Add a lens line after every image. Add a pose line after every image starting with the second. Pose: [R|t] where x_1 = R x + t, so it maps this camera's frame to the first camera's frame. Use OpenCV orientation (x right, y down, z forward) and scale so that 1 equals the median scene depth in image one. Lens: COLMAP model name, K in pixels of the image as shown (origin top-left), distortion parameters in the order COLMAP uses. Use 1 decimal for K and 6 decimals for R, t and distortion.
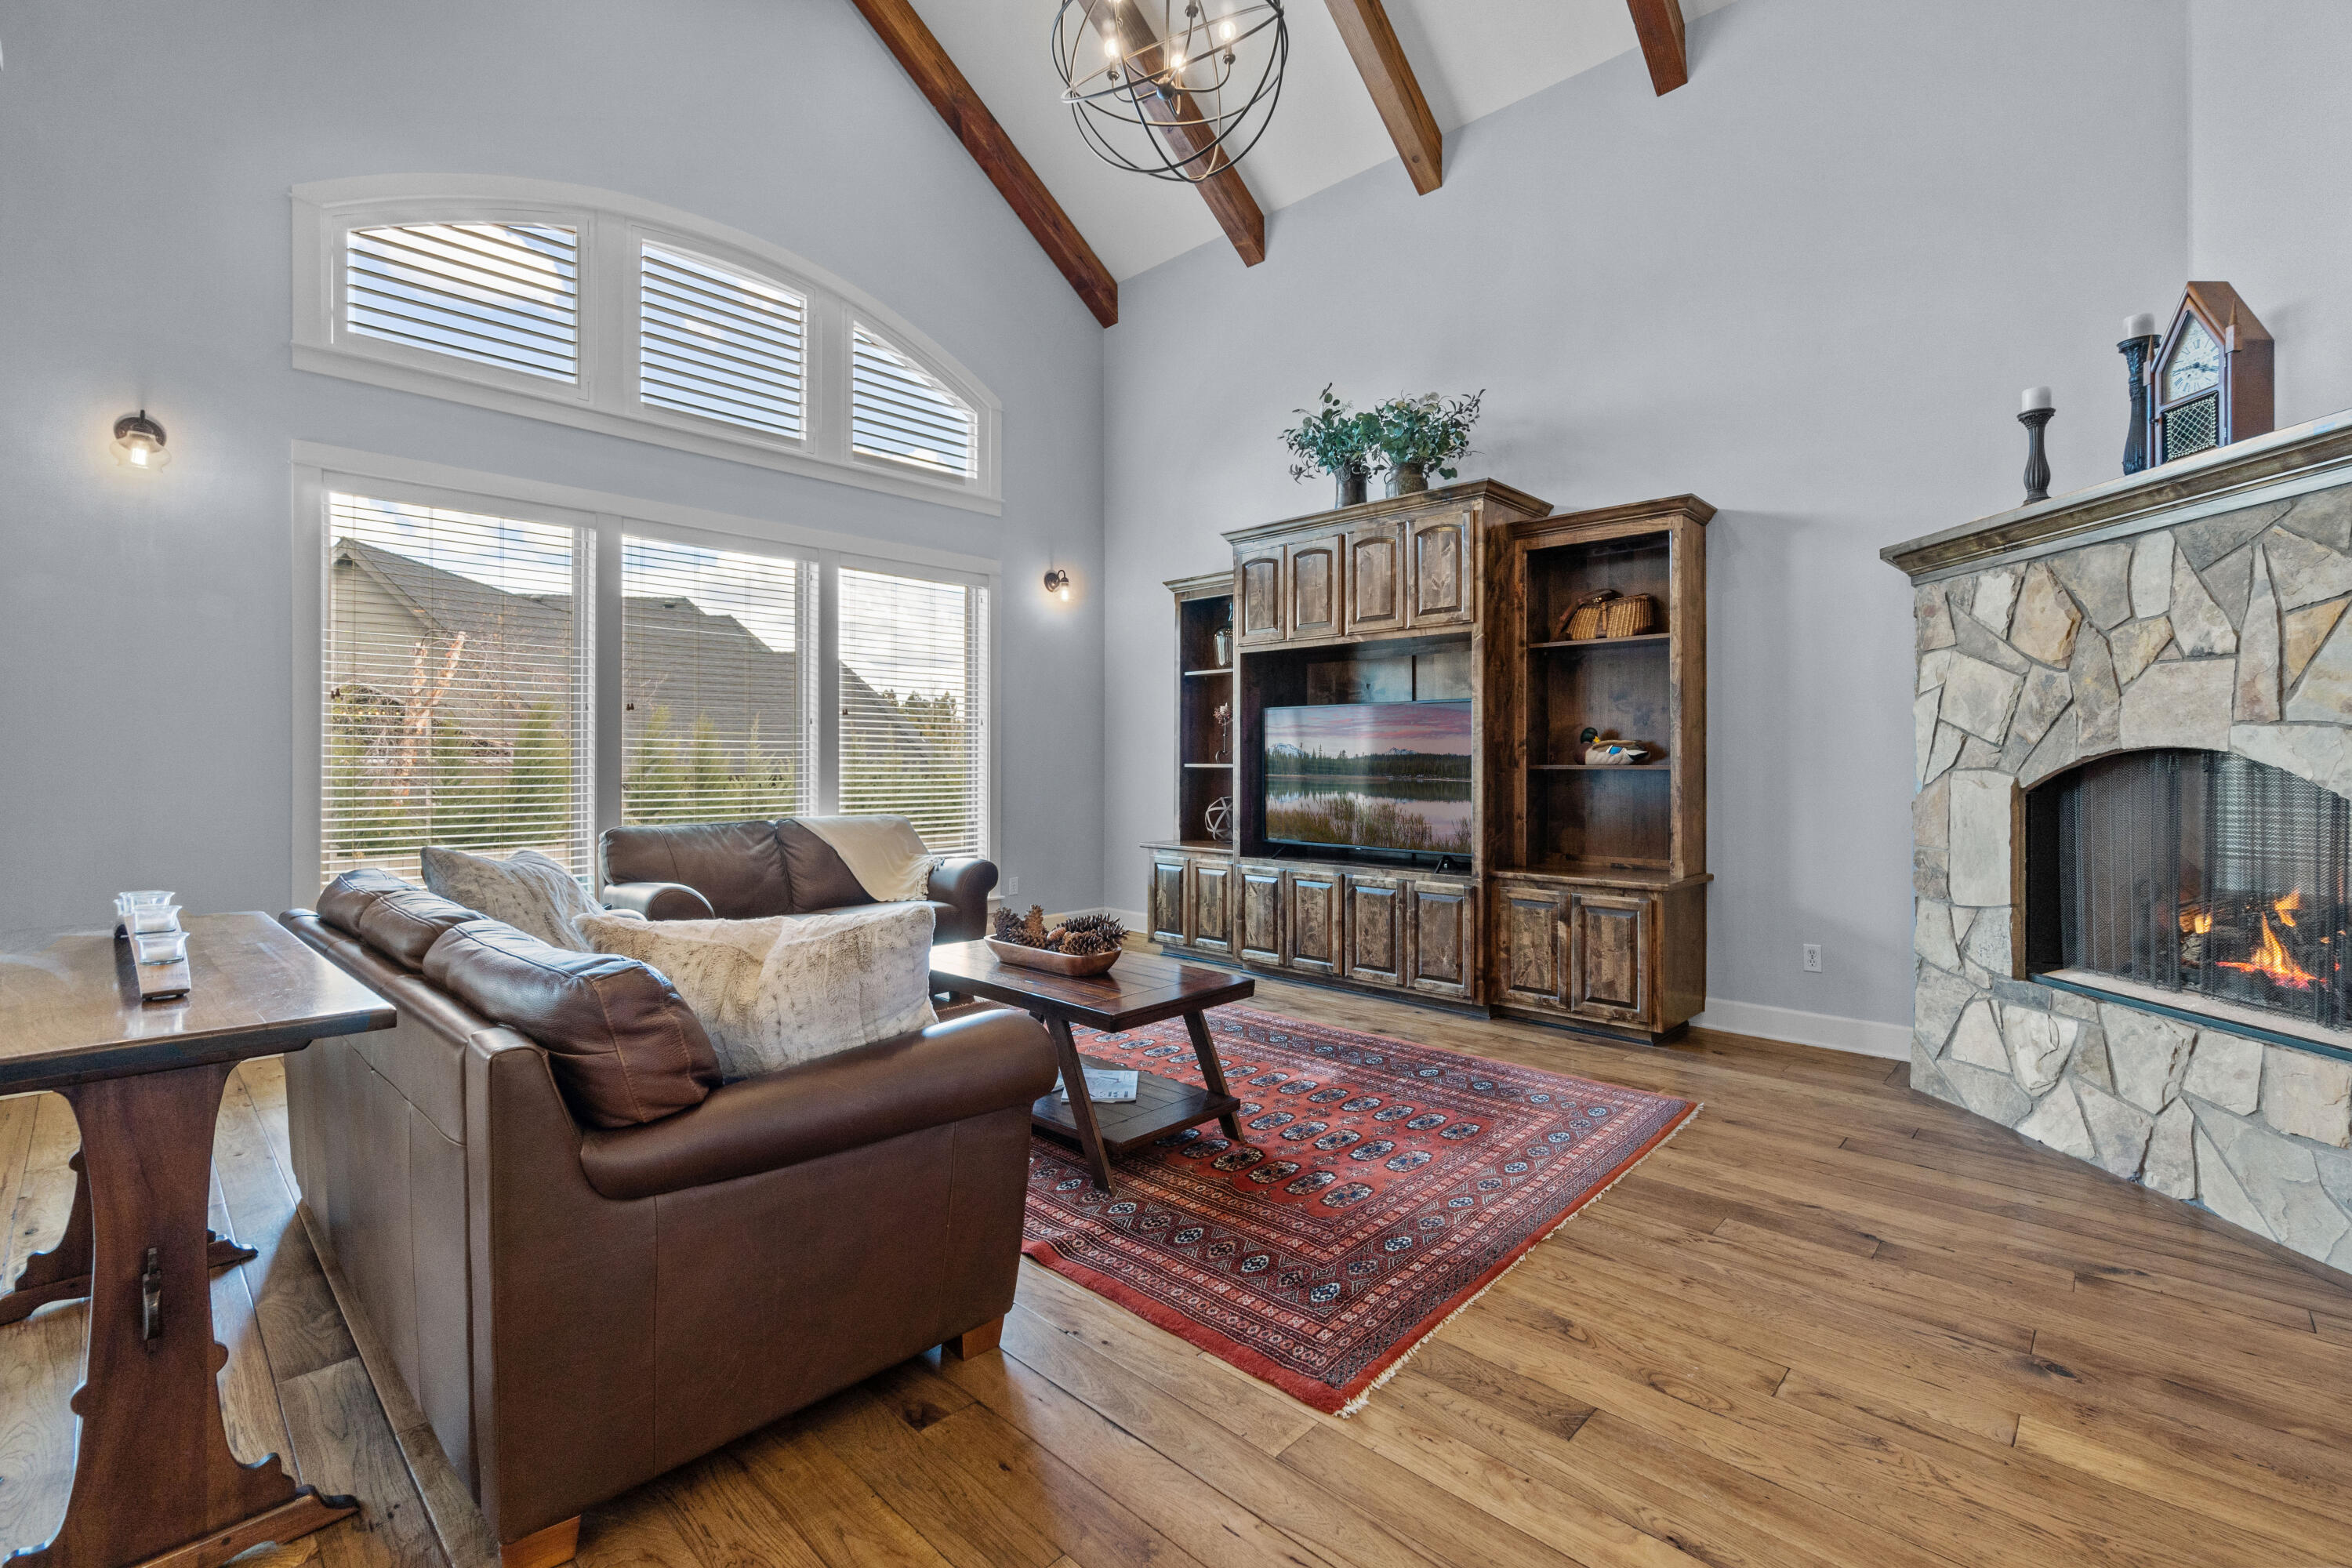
lens RADIAL K [[1037.9, 0, 1179.4], [0, 1037.9, 759.1], [0, 0, 1]] dist [-0.004325, -0.000629]
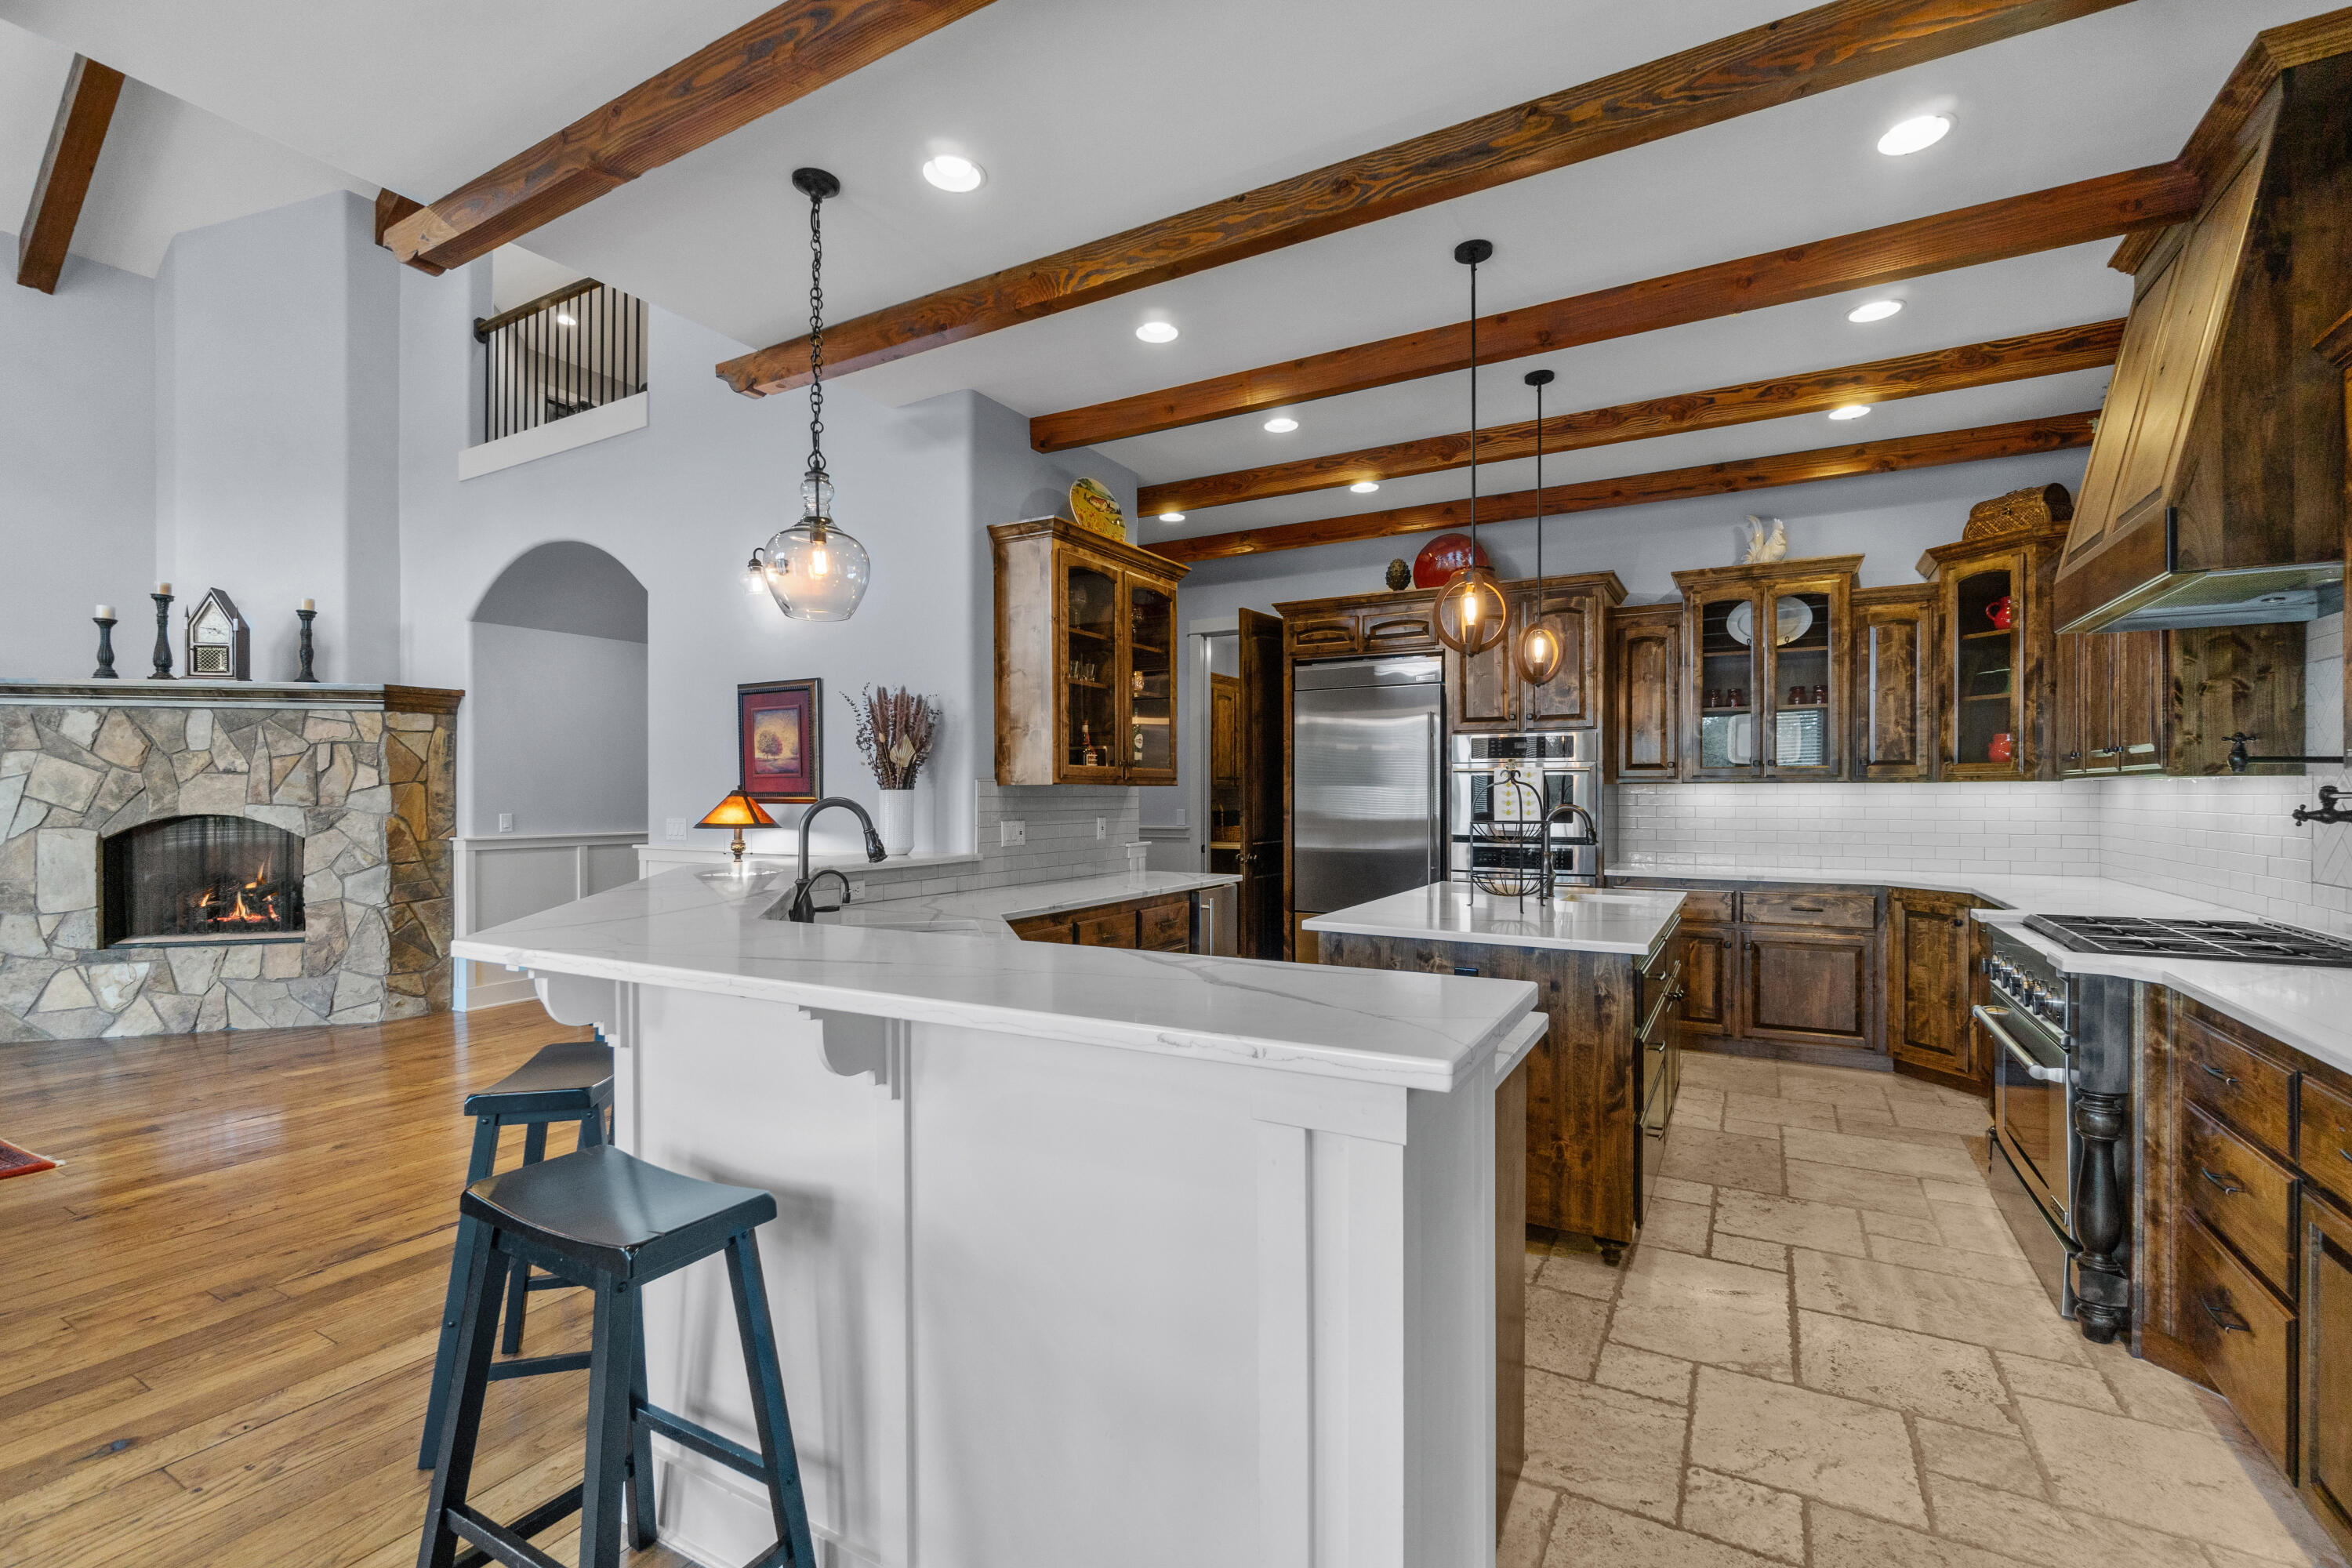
lens RADIAL K [[1037.9, 0, 1182.0], [0, 1037.9, 794.2], [0, 0, 1]] dist [-0.004325, -0.000629]
pose [[-0.254007, 0.002870, 0.967198, -1.339249], [0.001674, 0.999995, -0.002528, -0.038294], [-0.967201, 0.000977, -0.254010, -0.309756]]
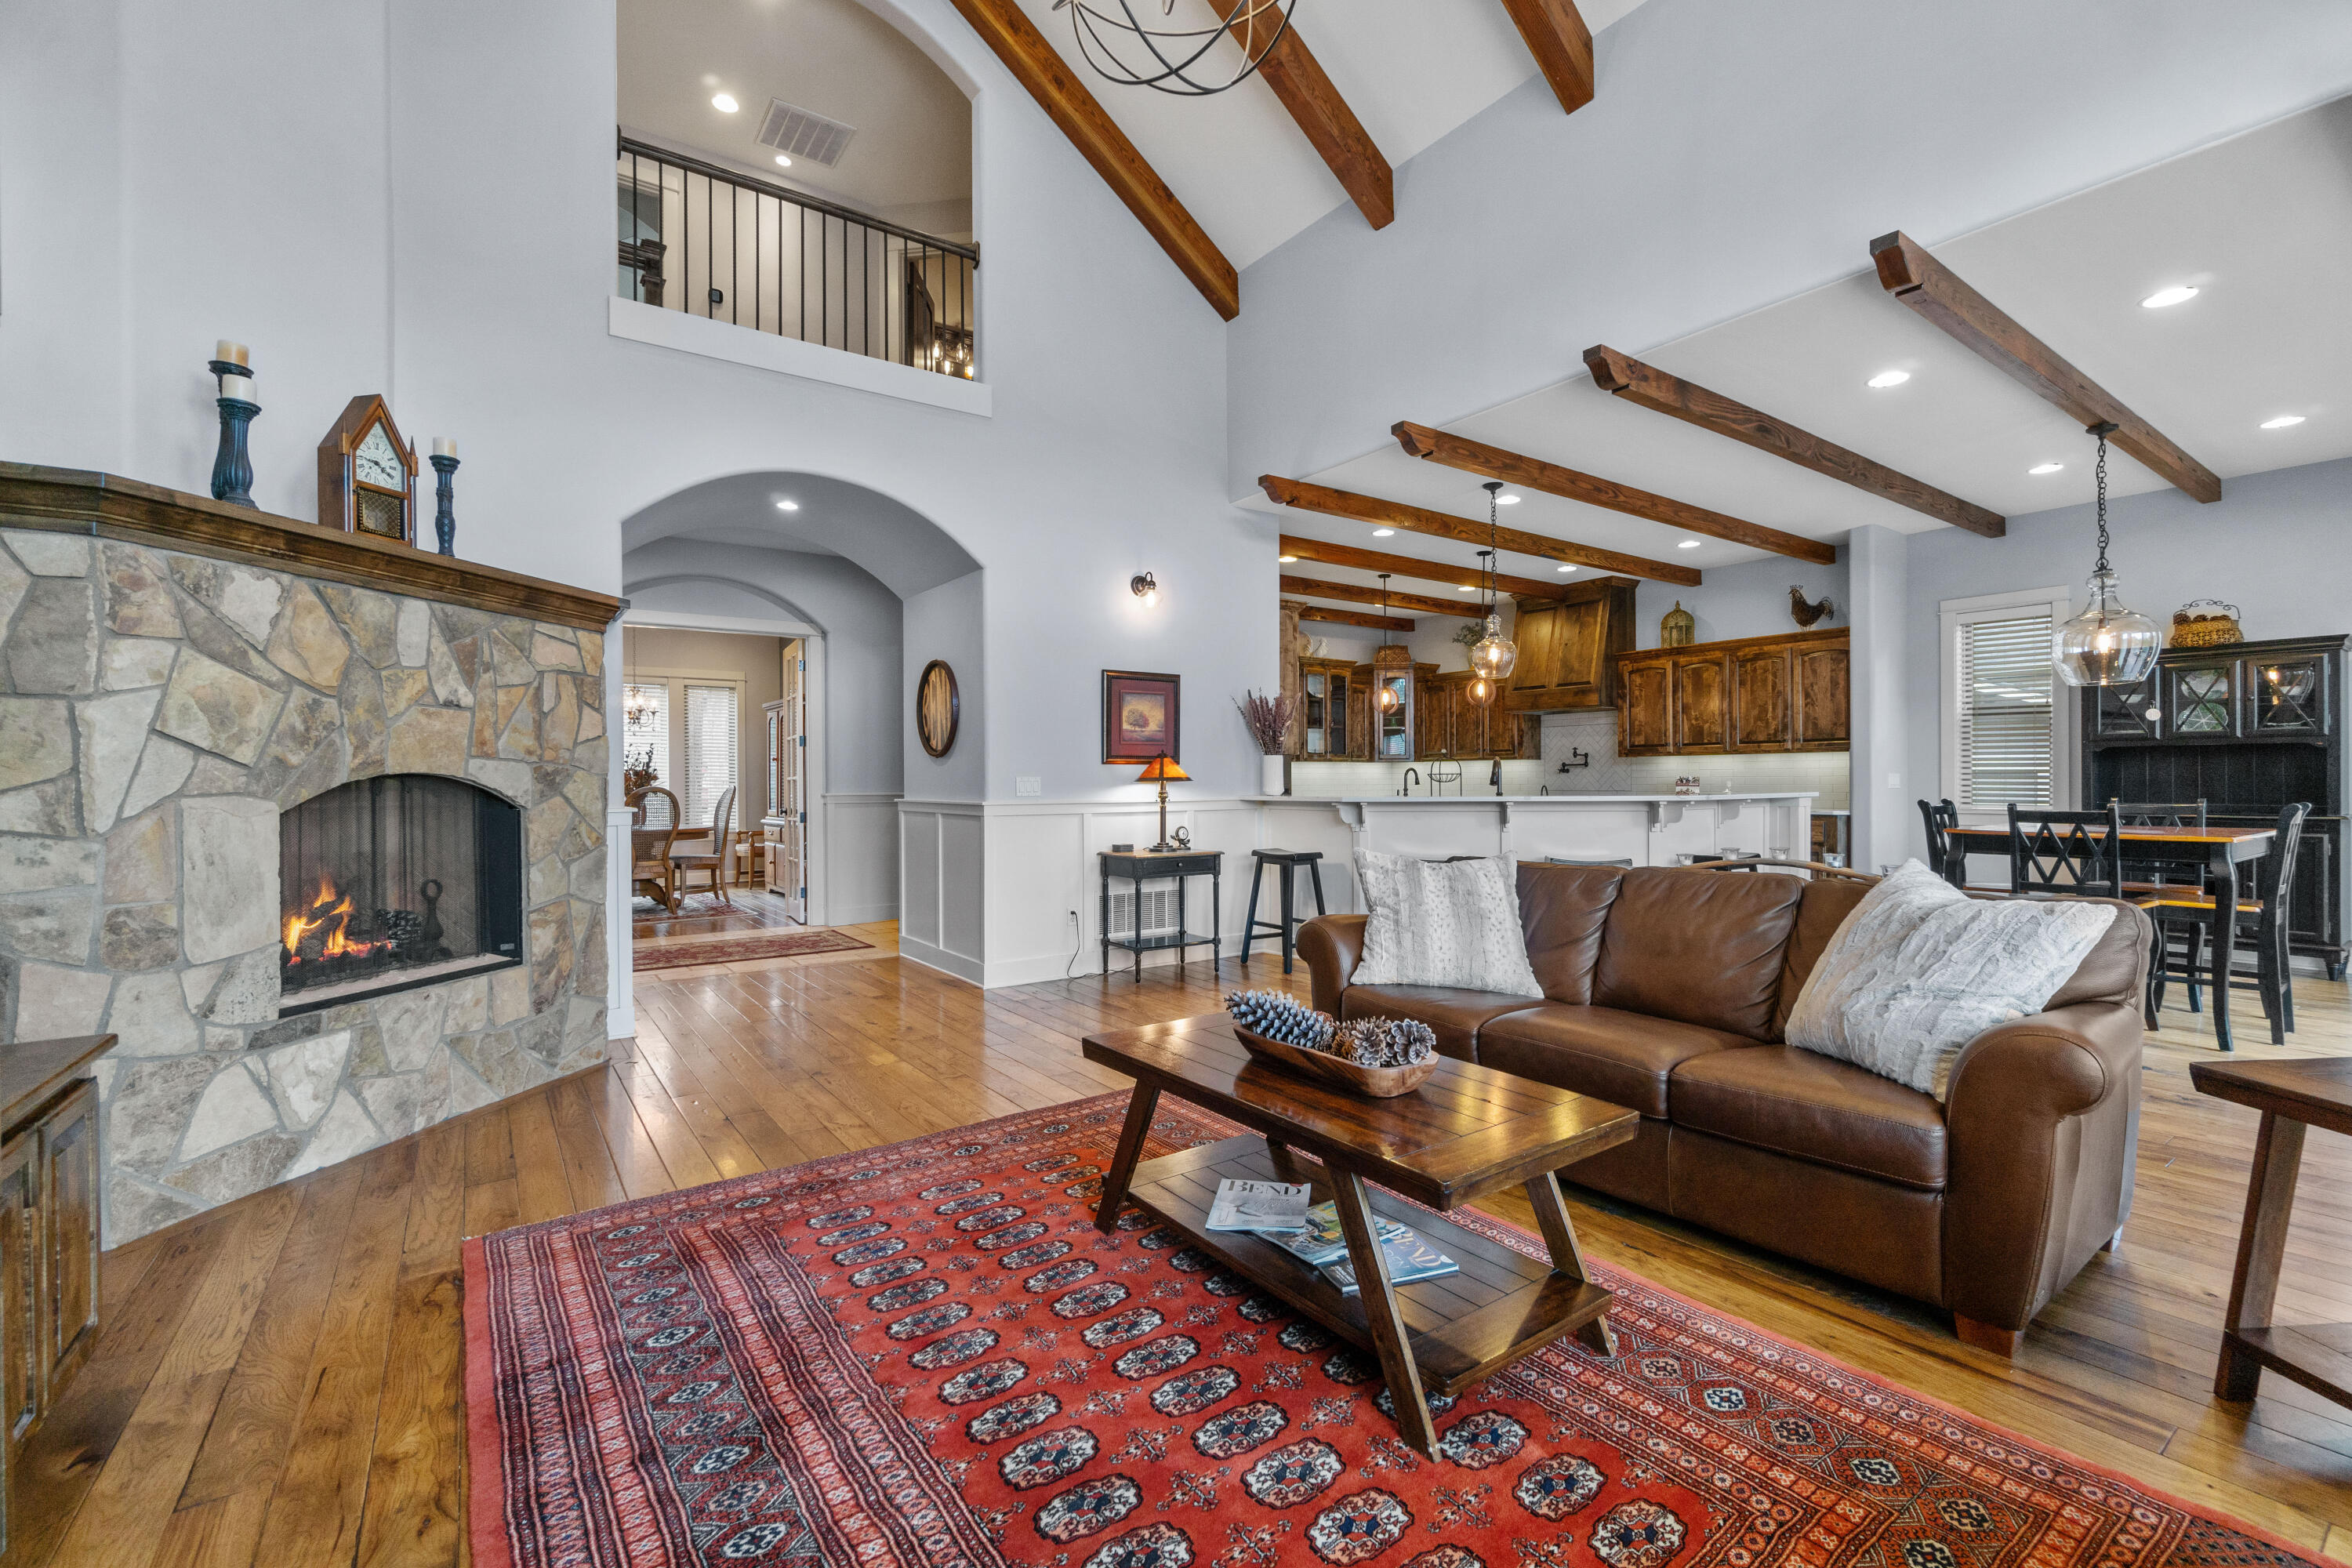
lens RADIAL K [[1037.9, 0, 1221.8], [0, 1037.9, 778.2], [0, 0, 1]] dist [-0.004325, -0.000629]
pose [[-0.989087, 0.008000, 0.147116, -0.168883], [0.007543, 0.999965, -0.003668, 0.005730], [-0.147140, -0.002518, -0.989112, 1.843733]]
